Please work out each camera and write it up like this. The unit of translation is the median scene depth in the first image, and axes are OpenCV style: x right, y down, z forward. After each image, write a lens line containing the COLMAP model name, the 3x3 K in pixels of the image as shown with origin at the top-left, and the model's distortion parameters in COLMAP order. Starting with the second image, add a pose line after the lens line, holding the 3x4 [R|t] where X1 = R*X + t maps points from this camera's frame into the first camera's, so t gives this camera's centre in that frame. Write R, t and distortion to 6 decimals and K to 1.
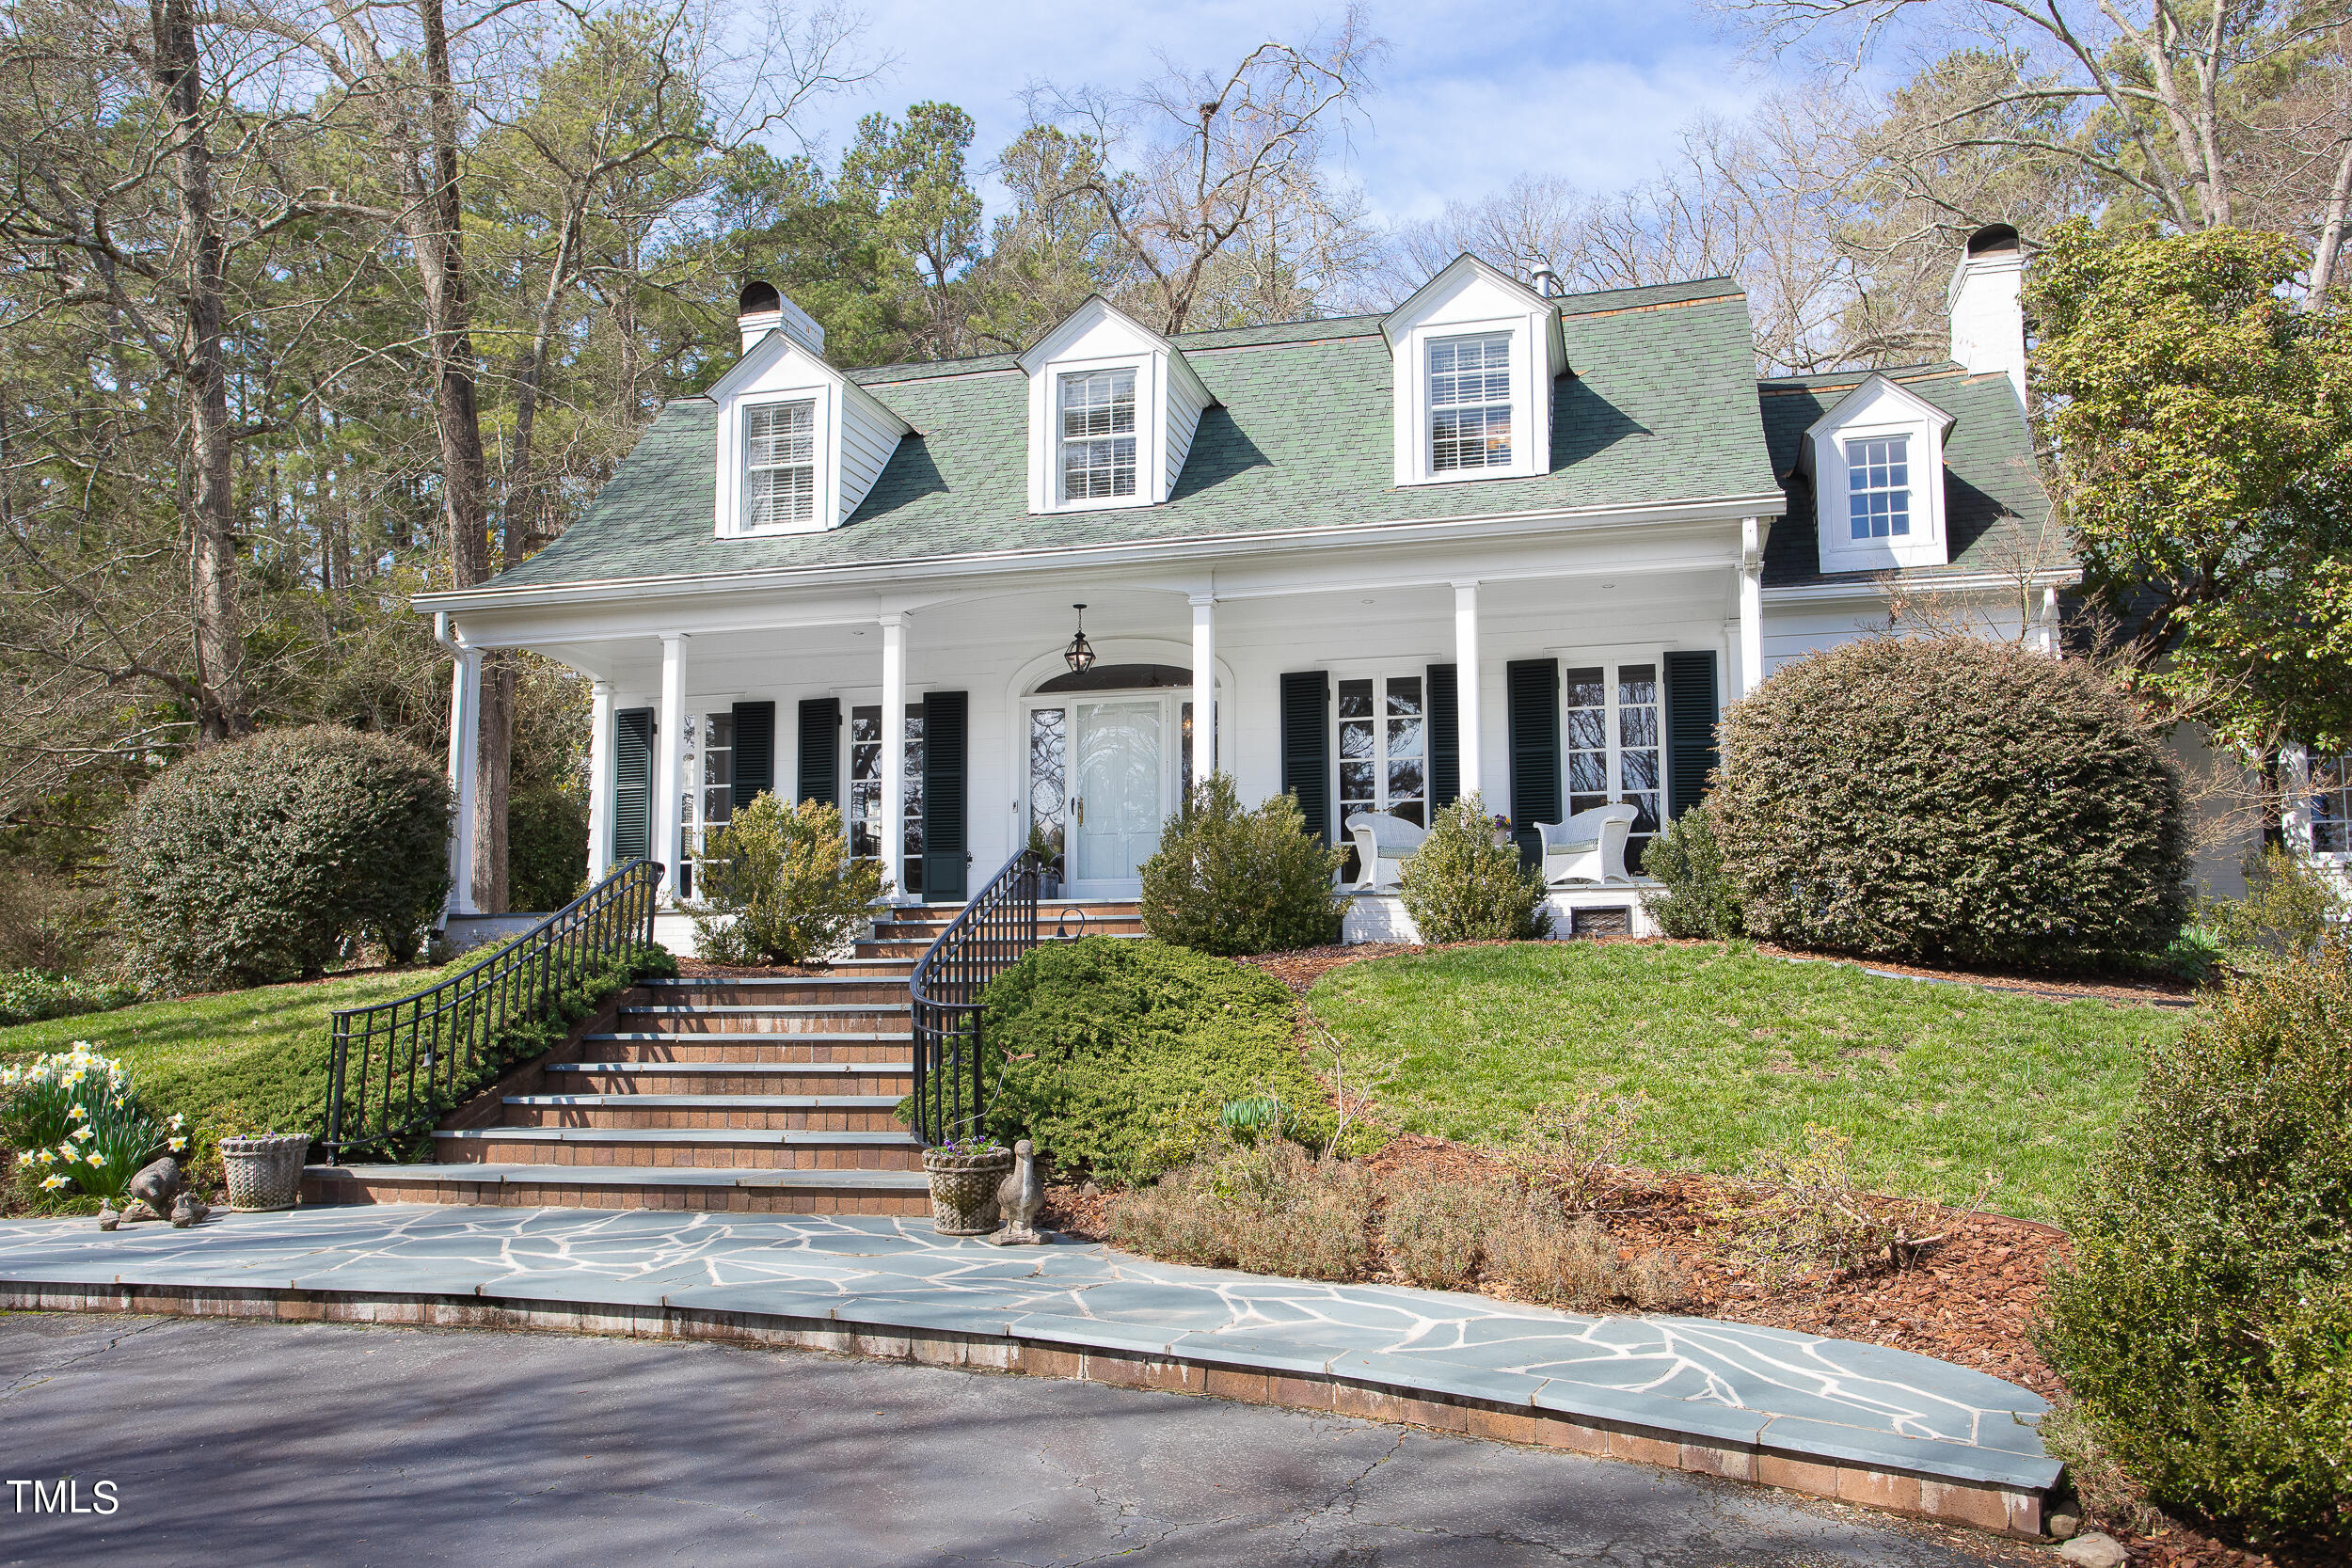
lens RADIAL K [[1744.9, 0, 1190.1], [0, 1744.9, 926.8], [0, 0, 1]] dist [-0.004690, 0.003381]
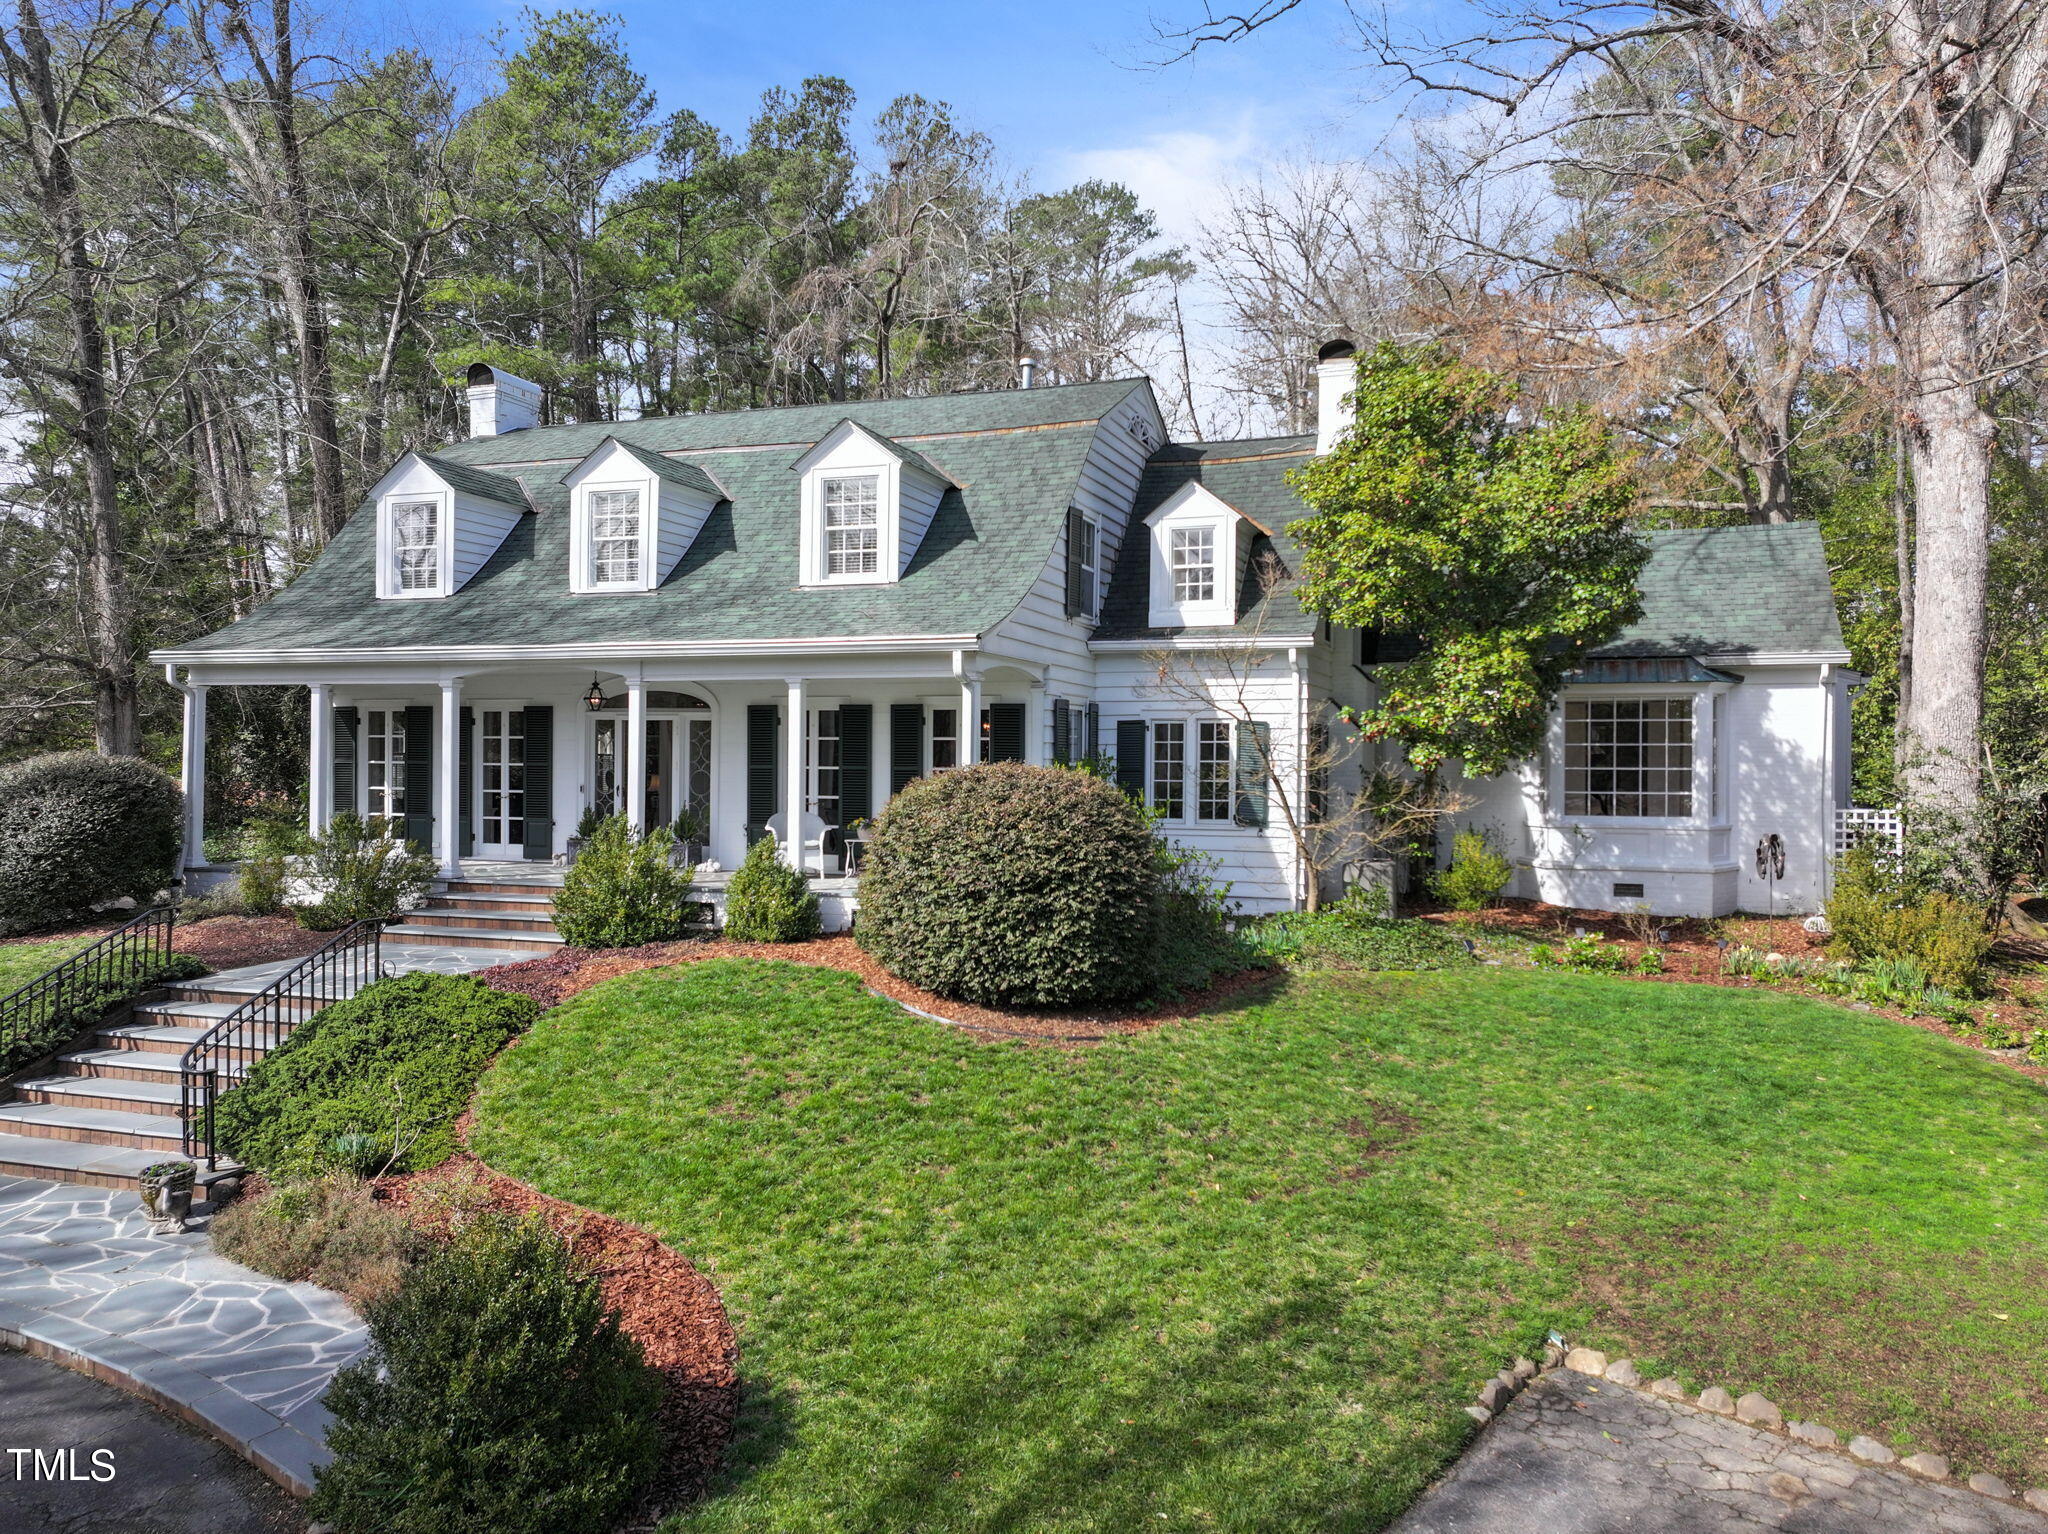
lens RADIAL K [[1459.8, 0, 1114.6], [0, 1459.8, 771.5], [0, 0, 1]] dist [0.013429, 0.001188]
pose [[0.996142, 0.014320, -0.086576, 0.474740], [-0.007353, 0.996746, 0.080270, -0.198037], [0.087443, -0.079324, 0.993006, -0.163887]]
